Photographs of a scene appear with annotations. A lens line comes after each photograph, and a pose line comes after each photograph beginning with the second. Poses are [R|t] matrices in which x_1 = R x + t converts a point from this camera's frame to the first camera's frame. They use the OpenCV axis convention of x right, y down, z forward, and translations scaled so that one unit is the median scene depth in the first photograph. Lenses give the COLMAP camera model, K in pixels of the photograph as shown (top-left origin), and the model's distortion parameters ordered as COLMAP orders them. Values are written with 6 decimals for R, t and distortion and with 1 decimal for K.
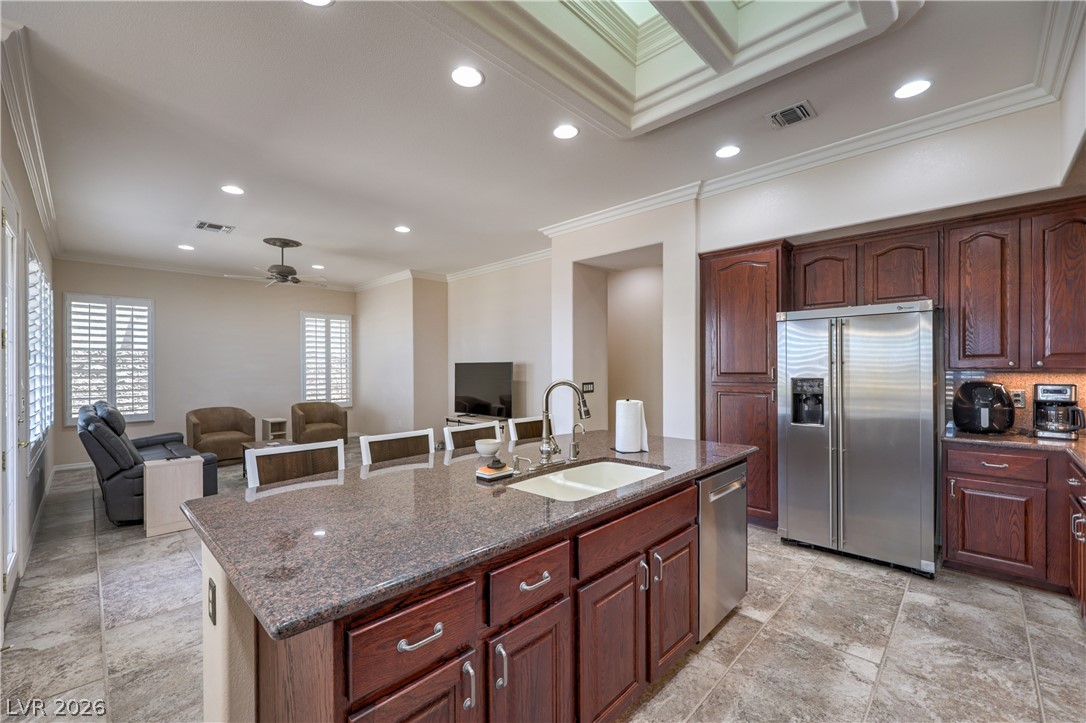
lens RADIAL K [[446.3, 0, 540.6], [0, 446.3, 369.6], [0, 0, 1]] dist [-0.000055, 0.000207]
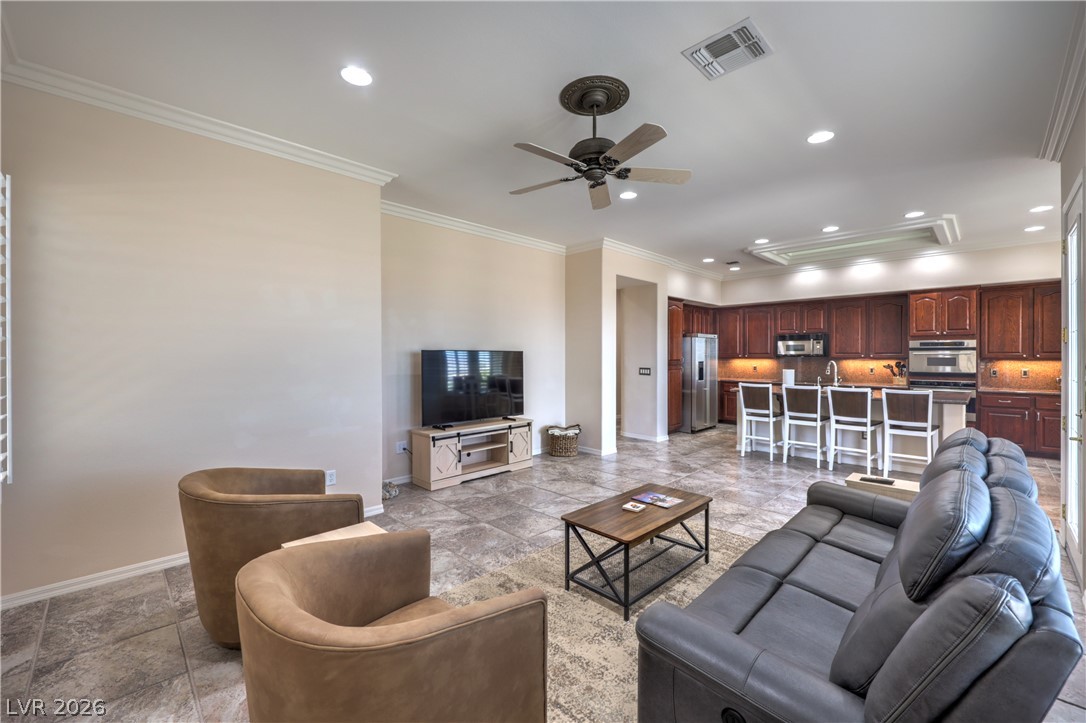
lens RADIAL K [[442.3, 0, 542.2], [0, 442.3, 356.0], [0, 0, 1]] dist [0.000045, -0.000022]
pose [[0.022090, 0.004680, 0.999745, -1.642208], [0.006766, 0.999965, -0.004830, -0.003736], [-0.999733, 0.006871, 0.022058, 1.623826]]
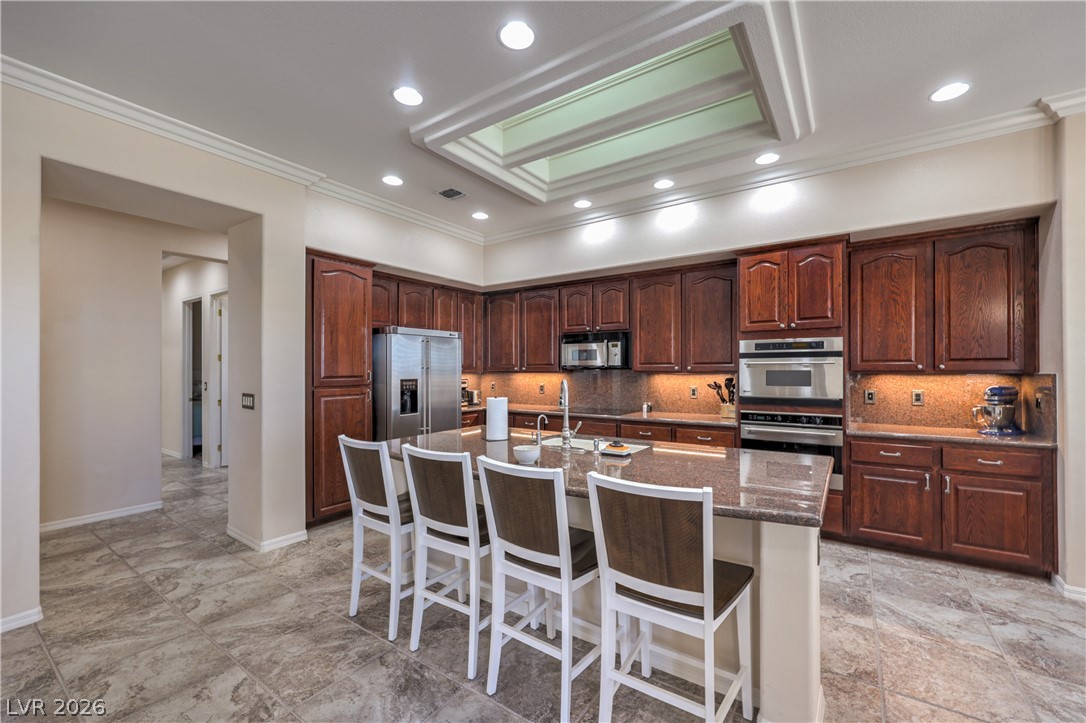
lens RADIAL K [[441.6, 0, 549.4], [0, 441.6, 369.6], [0, 0, 1]] dist [-0.000202, 0.000209]
pose [[-0.168321, 0.005073, 0.985719, -0.682952], [0.010933, 0.999935, -0.003280, 0.000526], [-0.985672, 0.010225, -0.168365, 0.726871]]
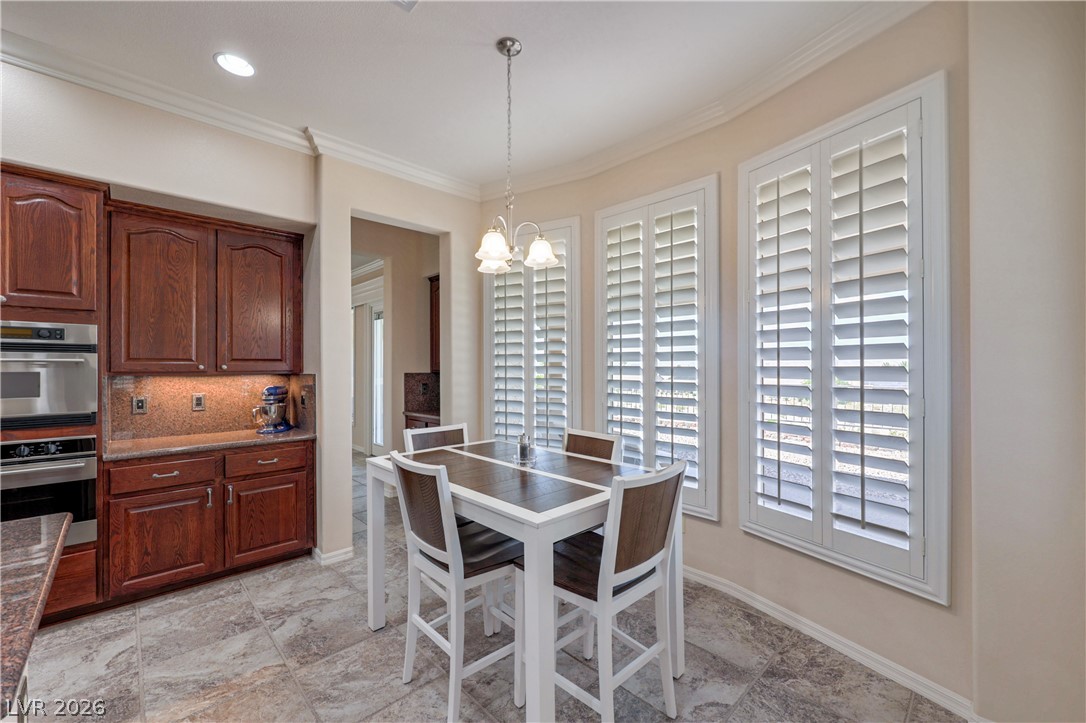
lens RADIAL K [[441.3, 0, 543.9], [0, 441.3, 366.4], [0, 0, 1]] dist [-0.002017, -0.000042]
pose [[-0.999308, 0.006750, 0.036579, -0.567102], [0.006914, 0.999967, 0.004350, -0.000628], [-0.036548, 0.004600, -0.999321, 0.599755]]
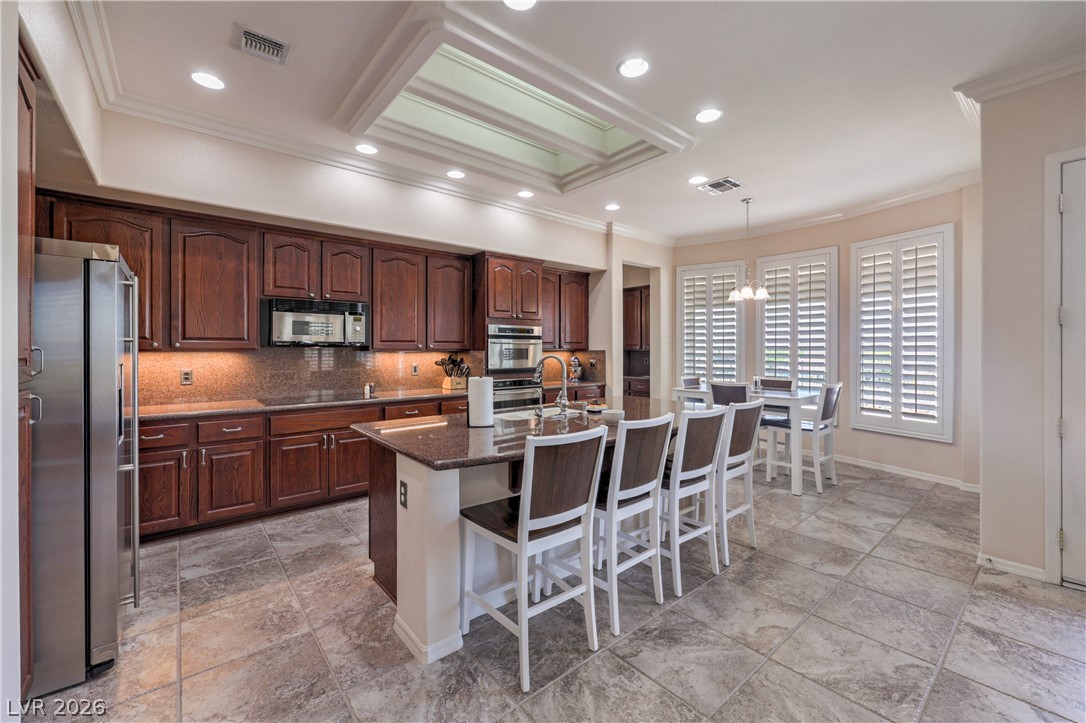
lens RADIAL K [[442.3, 0, 542.2], [0, 442.3, 356.0], [0, 0, 1]] dist [0.000045, -0.000022]
pose [[-0.994384, 0.003509, 0.105777, -0.036049], [0.005974, 0.999718, 0.023002, -0.002539], [-0.105666, 0.023505, -0.994124, 1.380564]]
